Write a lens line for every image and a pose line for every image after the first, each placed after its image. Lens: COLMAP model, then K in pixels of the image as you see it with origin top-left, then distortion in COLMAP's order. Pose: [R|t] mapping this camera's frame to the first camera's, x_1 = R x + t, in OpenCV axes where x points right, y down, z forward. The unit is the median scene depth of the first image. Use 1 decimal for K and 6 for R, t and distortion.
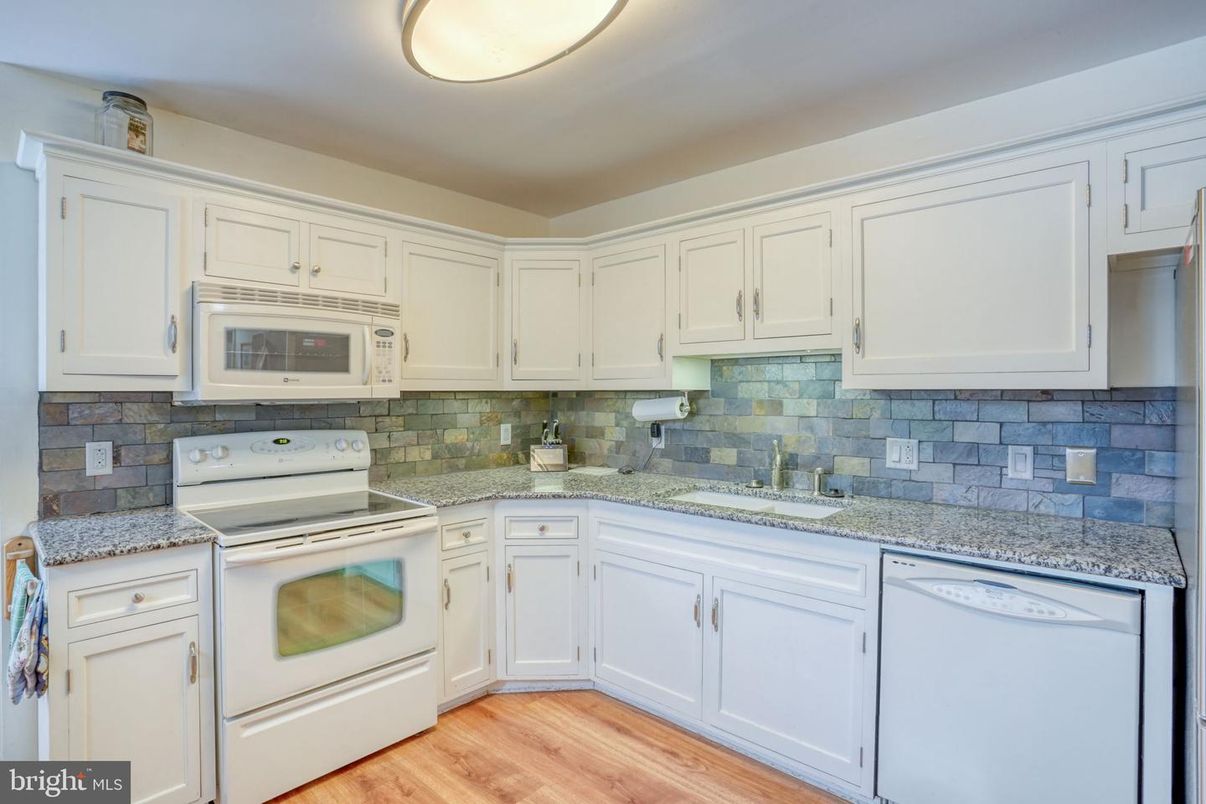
lens RADIAL K [[611.1, 0, 625.8], [0, 611.1, 393.9], [0, 0, 1]] dist [-0.060288, 0.022763]
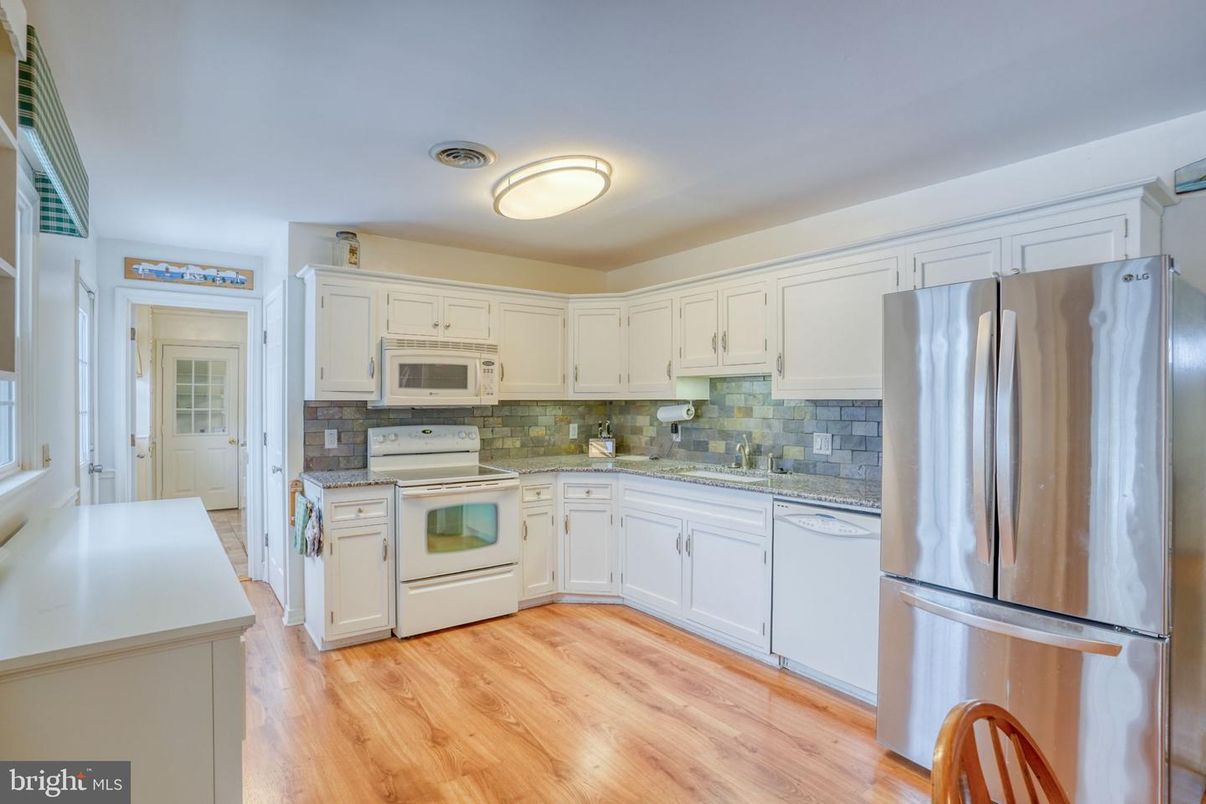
lens RADIAL K [[611.1, 0, 612.5], [0, 611.1, 399.9], [0, 0, 1]] dist [-0.060288, 0.022763]
pose [[0.981195, 0.000861, -0.193020, 0.239363], [-0.001523, 0.999993, -0.003284, -0.001003], [0.193016, 0.003516, 0.981189, -0.526107]]
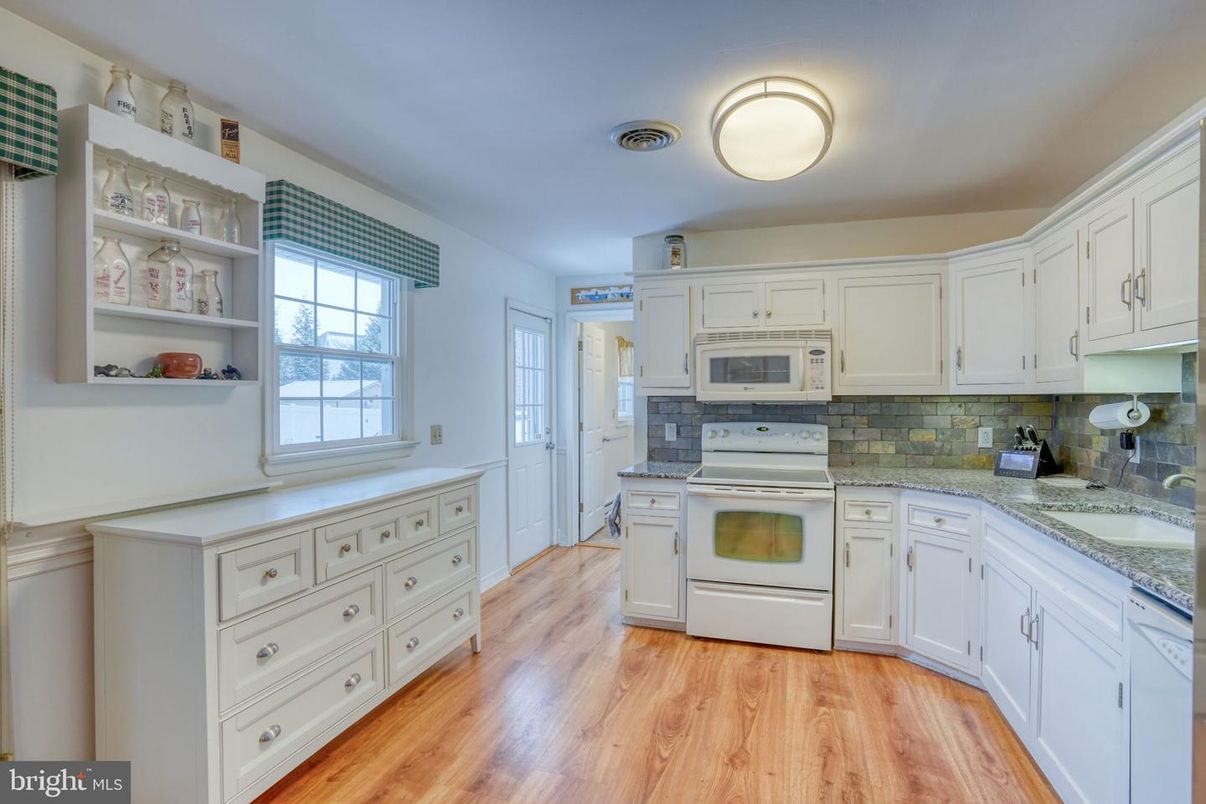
lens RADIAL K [[611.1, 0, 593.0], [0, 611.1, 398.1], [0, 0, 1]] dist [-0.060288, 0.022763]
pose [[0.400398, 0.000730, -0.916341, 0.684422], [-0.001326, 0.999999, 0.000218, 0.002148], [0.916341, 0.001128, 0.400398, 0.002724]]
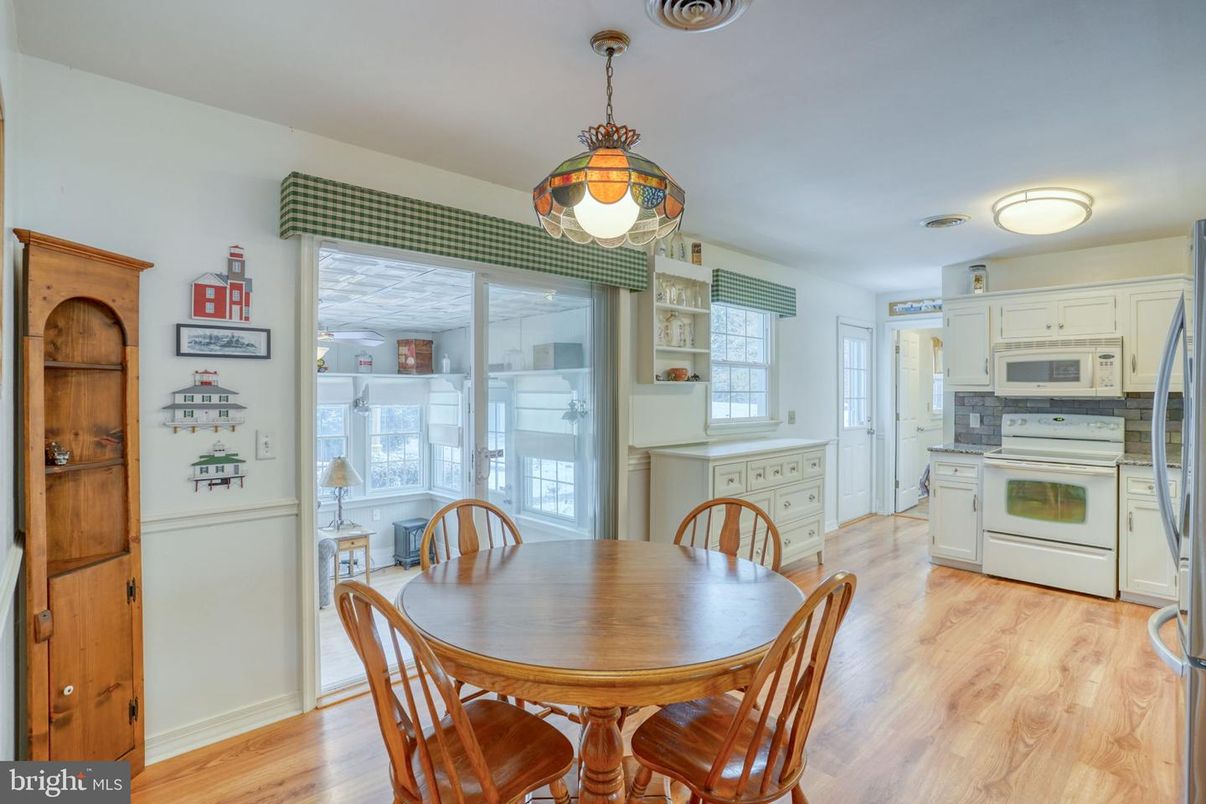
lens RADIAL K [[611.1, 0, 625.4], [0, 611.1, 388.6], [0, 0, 1]] dist [-0.060288, 0.022763]
pose [[-0.027078, -0.003260, -0.999628, 1.345490], [-0.008106, 0.999963, -0.003042, 0.001848], [0.999600, 0.008021, -0.027103, -0.284355]]
